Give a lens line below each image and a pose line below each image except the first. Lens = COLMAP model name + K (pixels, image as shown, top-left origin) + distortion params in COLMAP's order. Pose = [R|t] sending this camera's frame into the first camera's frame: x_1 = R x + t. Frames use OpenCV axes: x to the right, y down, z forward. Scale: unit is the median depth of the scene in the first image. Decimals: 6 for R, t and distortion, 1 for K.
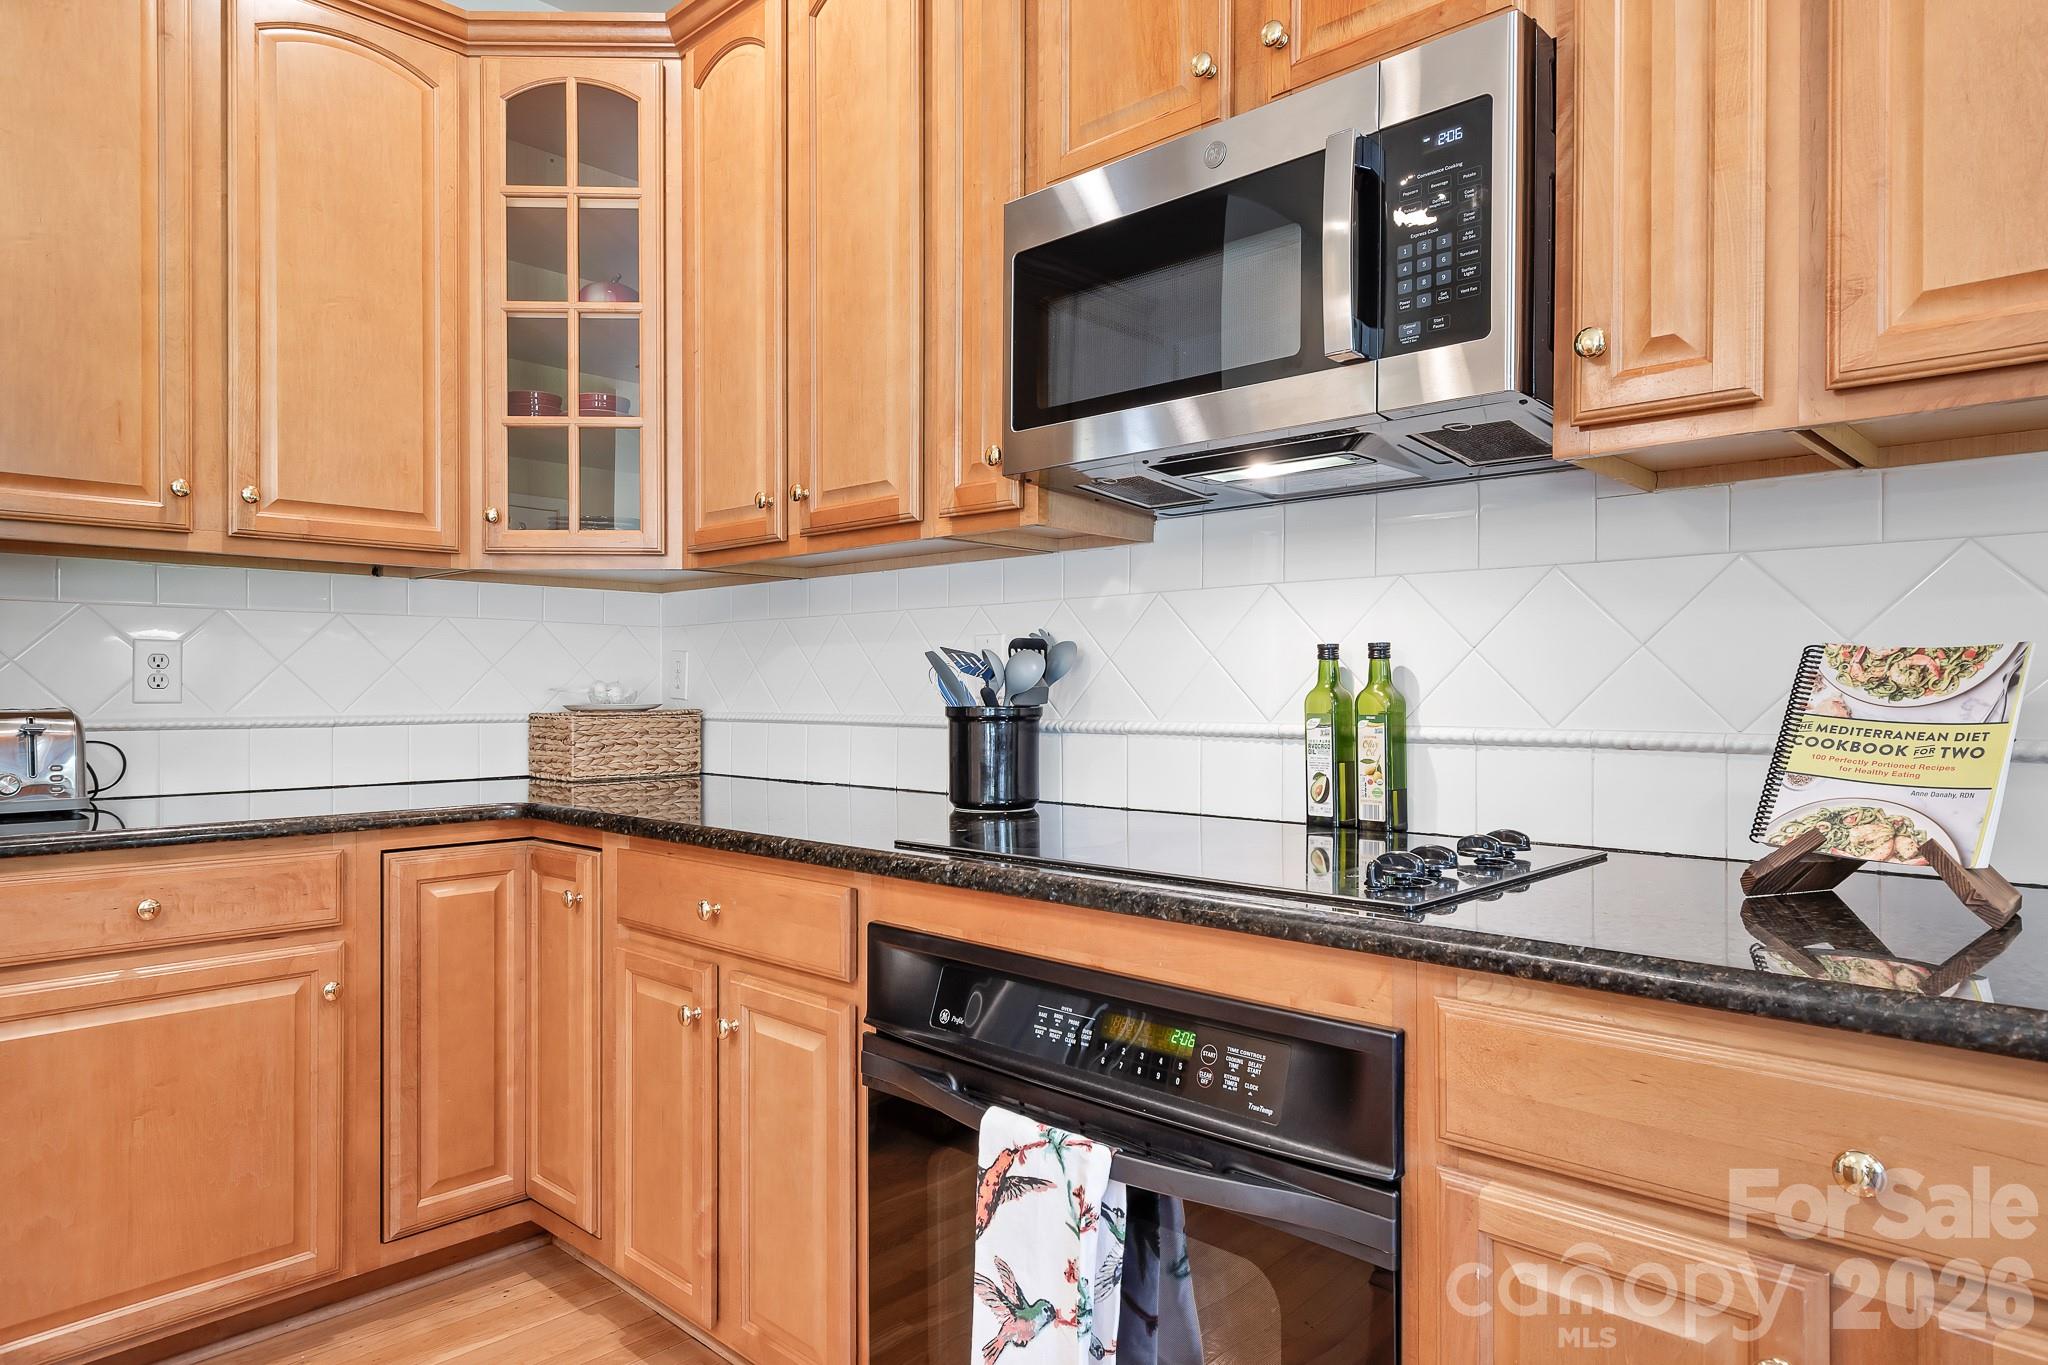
lens RADIAL K [[1246.3, 0, 1031.6], [0, 1246.3, 689.3], [0, 0, 1]] dist [0.016600, -0.007799]
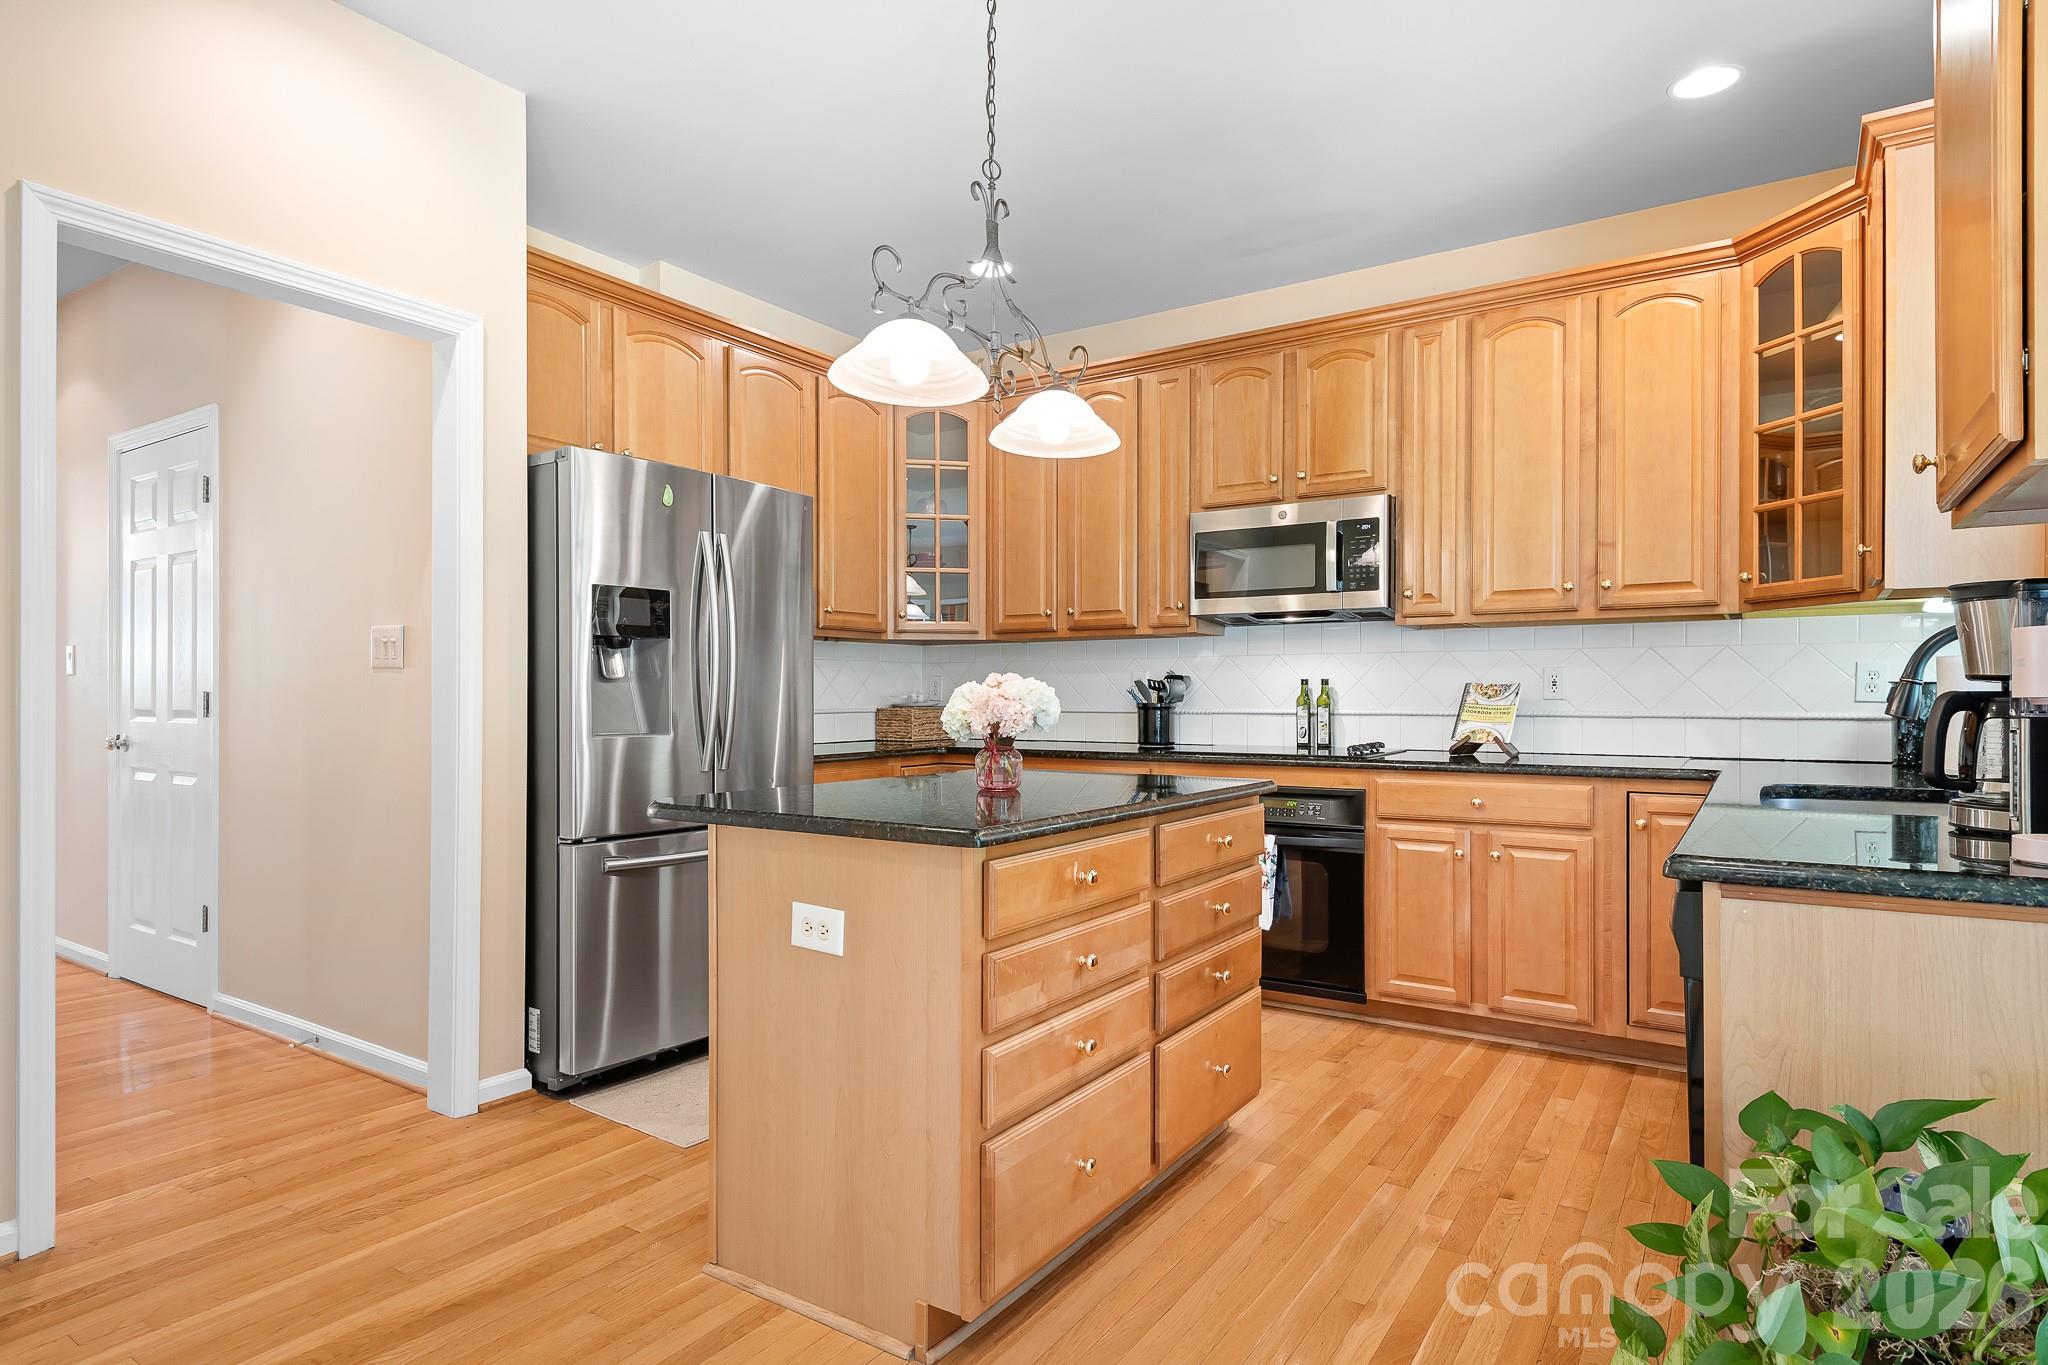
lens RADIAL K [[1109.0, 0, 1011.2], [0, 1109.0, 702.7], [0, 0, 1]] dist [0.007536, 0.000063]
pose [[0.986728, -0.002270, 0.162367, -1.080350], [0.001089, 0.999972, 0.007366, -0.005091], [-0.162379, -0.007091, 0.986703, -1.759043]]
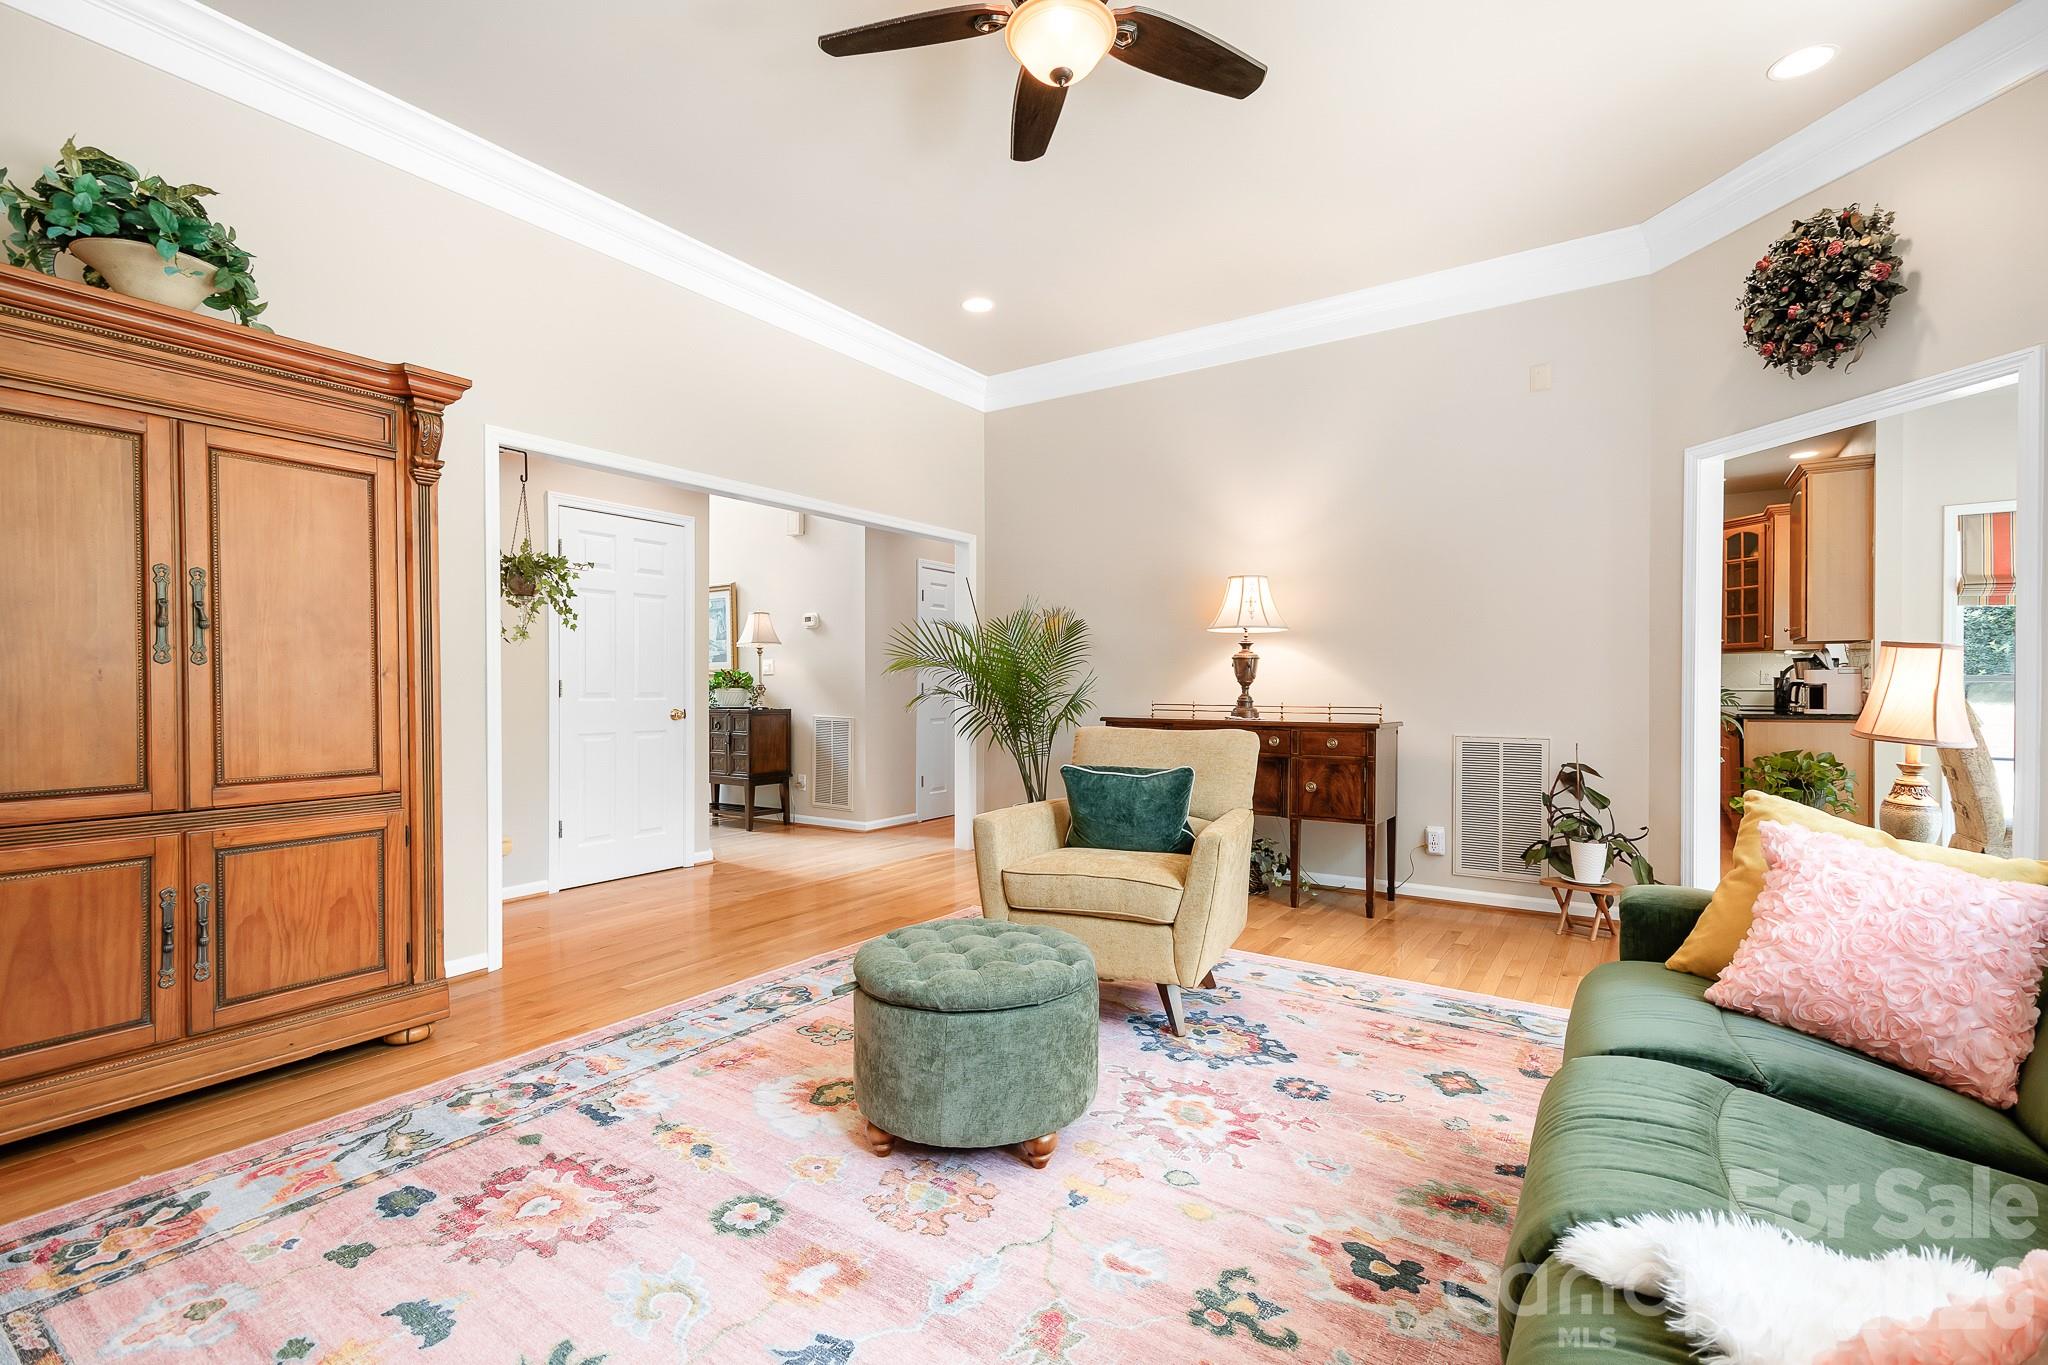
lens RADIAL K [[919.4, 0, 1019.4], [0, 919.4, 692.1], [0, 0, 1]] dist [0.013415, -0.002146]
pose [[0.986909, -0.002713, 0.161254, -4.443906], [0.001195, 0.999954, 0.009510, -0.001945], [-0.161273, -0.009193, 0.986867, -4.686173]]
